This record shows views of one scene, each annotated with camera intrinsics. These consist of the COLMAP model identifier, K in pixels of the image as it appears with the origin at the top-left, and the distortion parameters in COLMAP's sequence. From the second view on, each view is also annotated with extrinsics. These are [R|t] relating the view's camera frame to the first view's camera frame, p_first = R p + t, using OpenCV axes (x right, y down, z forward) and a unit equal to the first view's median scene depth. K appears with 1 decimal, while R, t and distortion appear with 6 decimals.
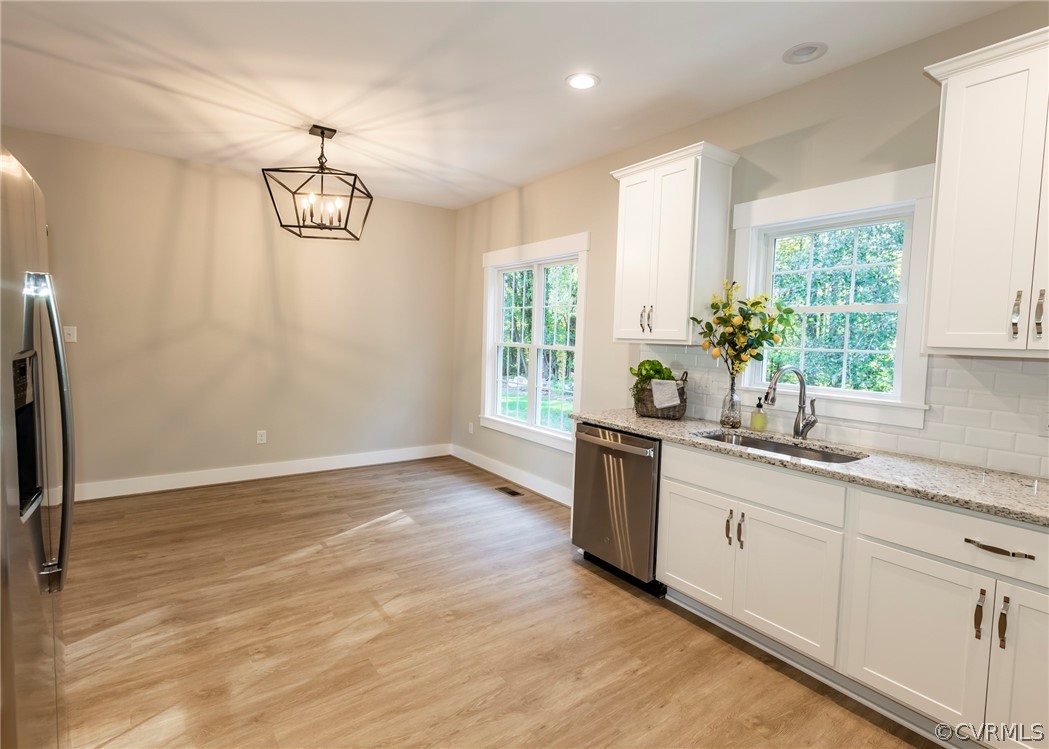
lens RADIAL K [[514.3, 0, 525.5], [0, 514.3, 367.3], [0, 0, 1]] dist [0.002285, -0.000086]
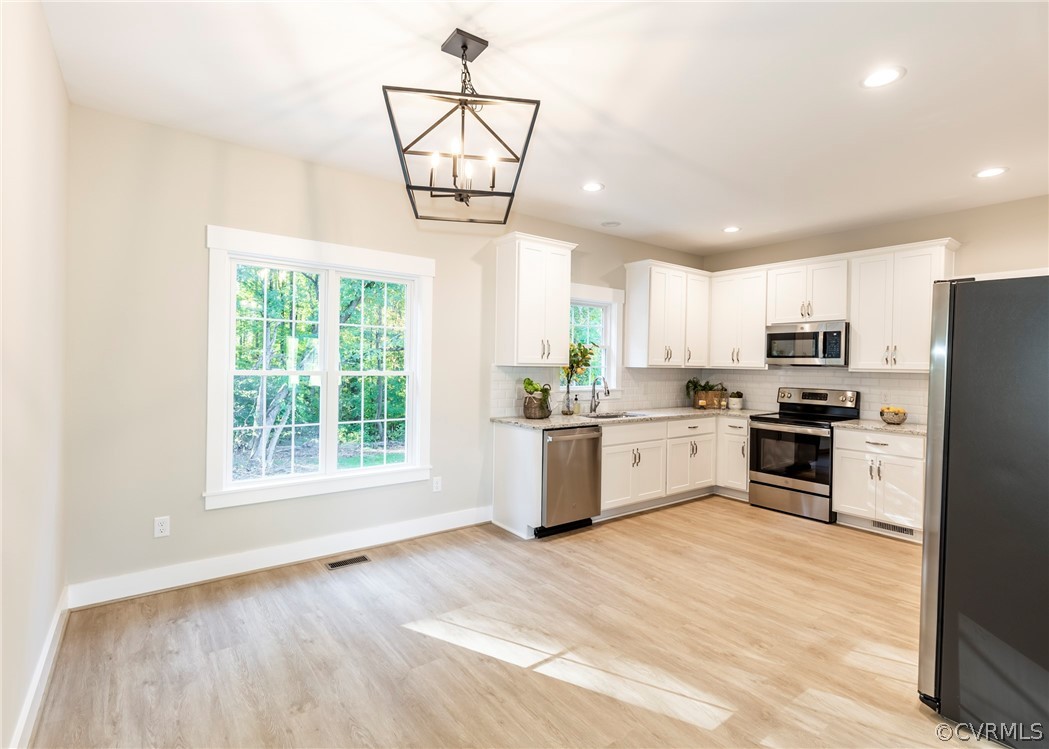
lens RADIAL K [[503.7, 0, 523.4], [0, 503.7, 367.5], [0, 0, 1]] dist [0.003421, -0.000240]
pose [[-0.011279, -0.040725, 0.999107, -1.324794], [0.044853, 0.998144, 0.041192, -0.119343], [-0.998930, 0.045277, -0.009431, 1.238695]]
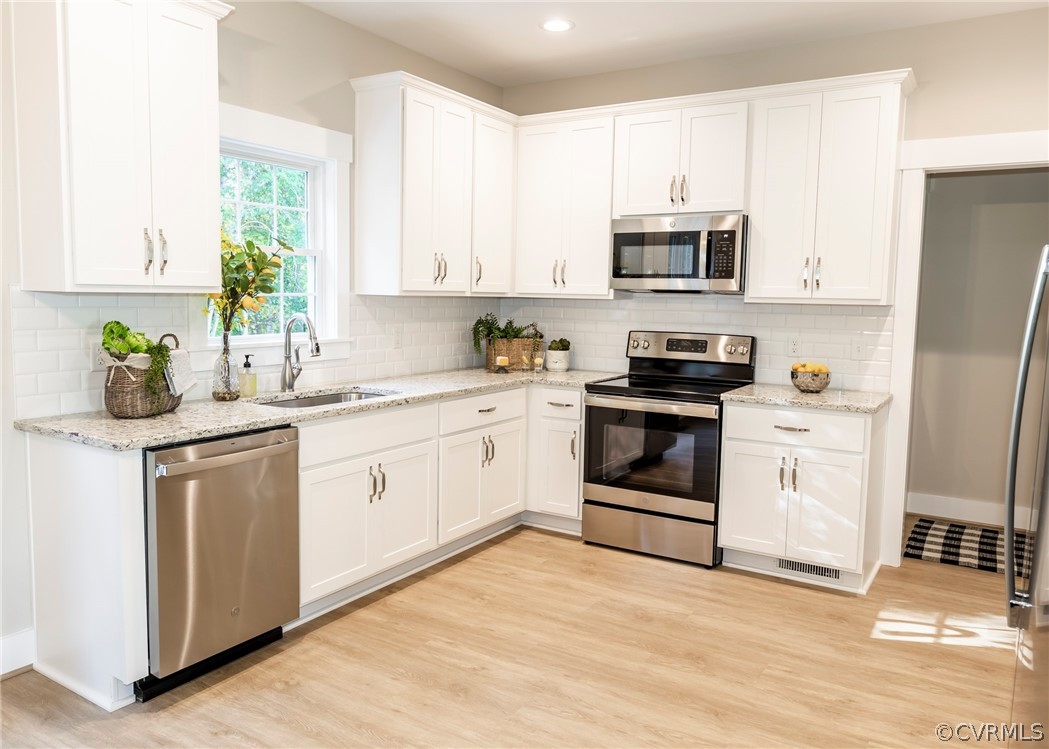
lens RADIAL K [[775.0, 0, 504.6], [0, 775.0, 367.1], [0, 0, 1]] dist [-0.002285, 0.000110]
pose [[-0.359777, -0.125682, 0.924535, -0.861480], [0.027957, 0.988989, 0.145323, -0.092724], [-0.932619, 0.078131, -0.352302, 1.092470]]
